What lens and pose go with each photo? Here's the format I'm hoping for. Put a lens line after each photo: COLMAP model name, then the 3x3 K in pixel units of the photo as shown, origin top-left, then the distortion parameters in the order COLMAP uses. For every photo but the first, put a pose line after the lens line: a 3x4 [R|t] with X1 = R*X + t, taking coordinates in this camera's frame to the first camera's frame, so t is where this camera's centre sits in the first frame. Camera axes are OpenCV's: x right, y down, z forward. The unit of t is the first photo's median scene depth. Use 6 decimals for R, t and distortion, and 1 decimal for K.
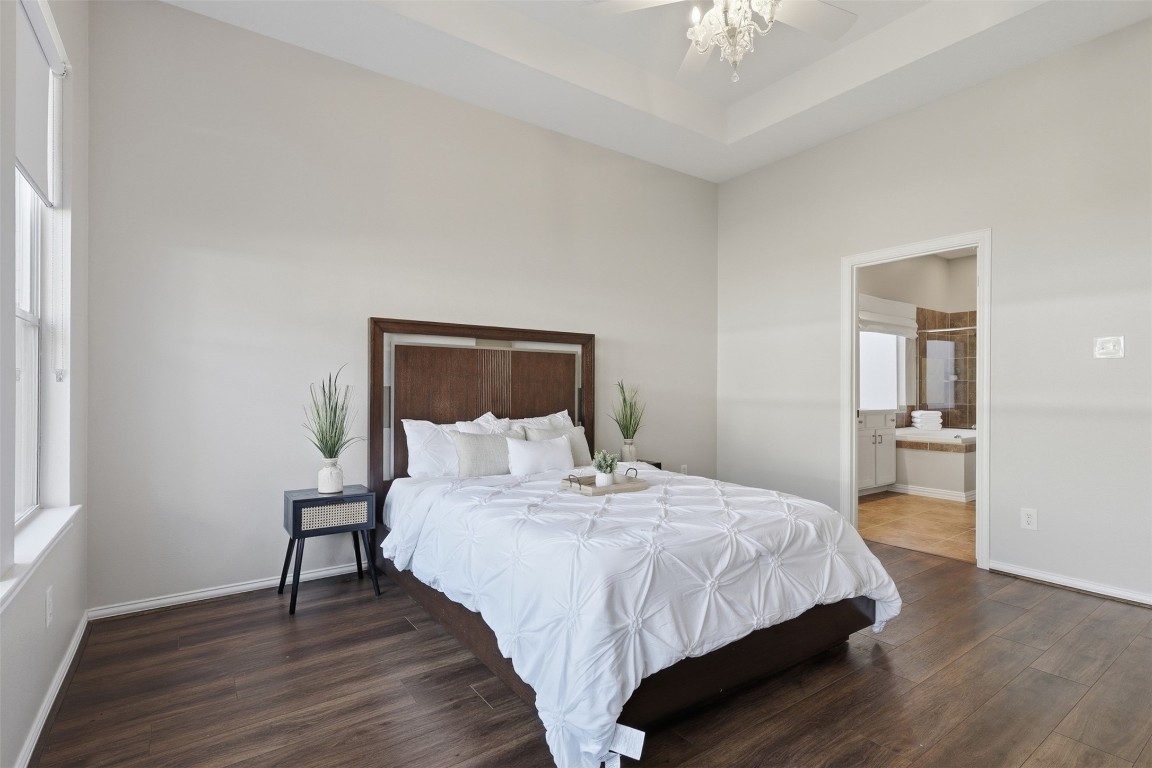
lens RADIAL K [[548.5, 0, 571.6], [0, 548.5, 387.1], [0, 0, 1]] dist [0.002409, 0.001536]
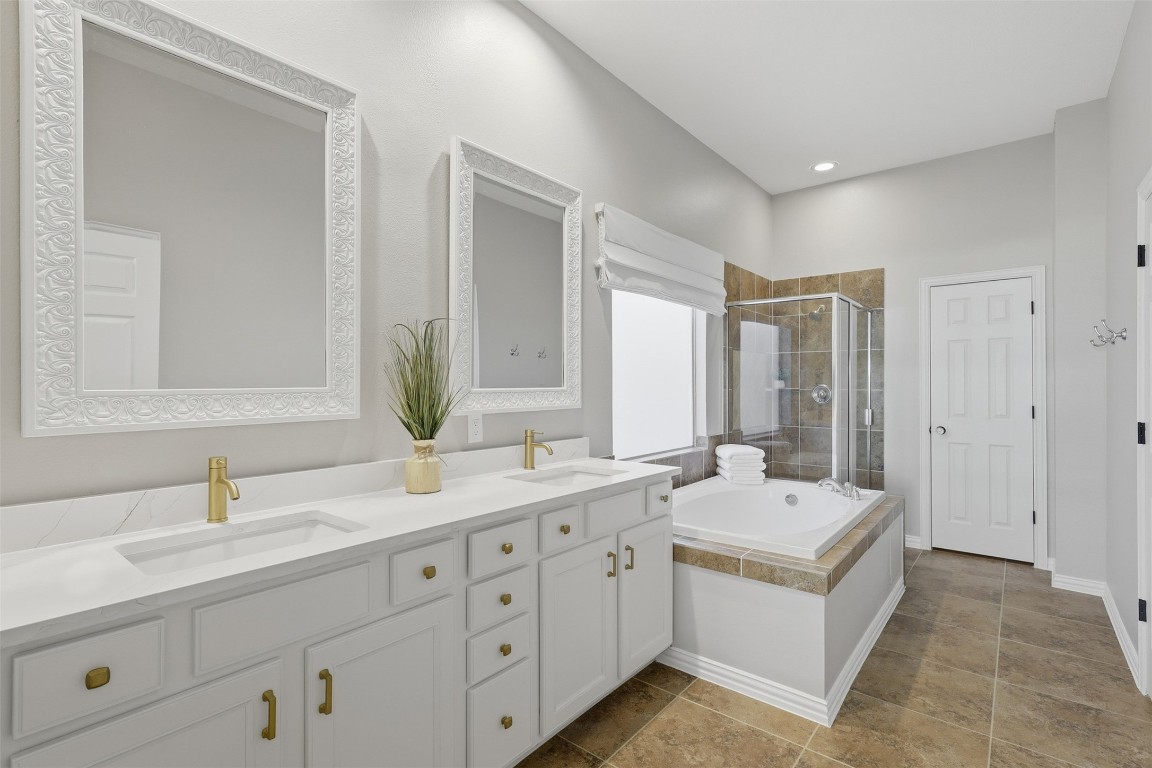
lens RADIAL K [[548.5, 0, 583.3], [0, 548.5, 385.4], [0, 0, 1]] dist [0.002409, 0.001536]
pose [[0.957981, -0.001345, 0.286829, 0.332029], [0.000918, 0.999998, 0.001622, -0.018056], [-0.286831, -0.001290, 0.957980, 0.508761]]
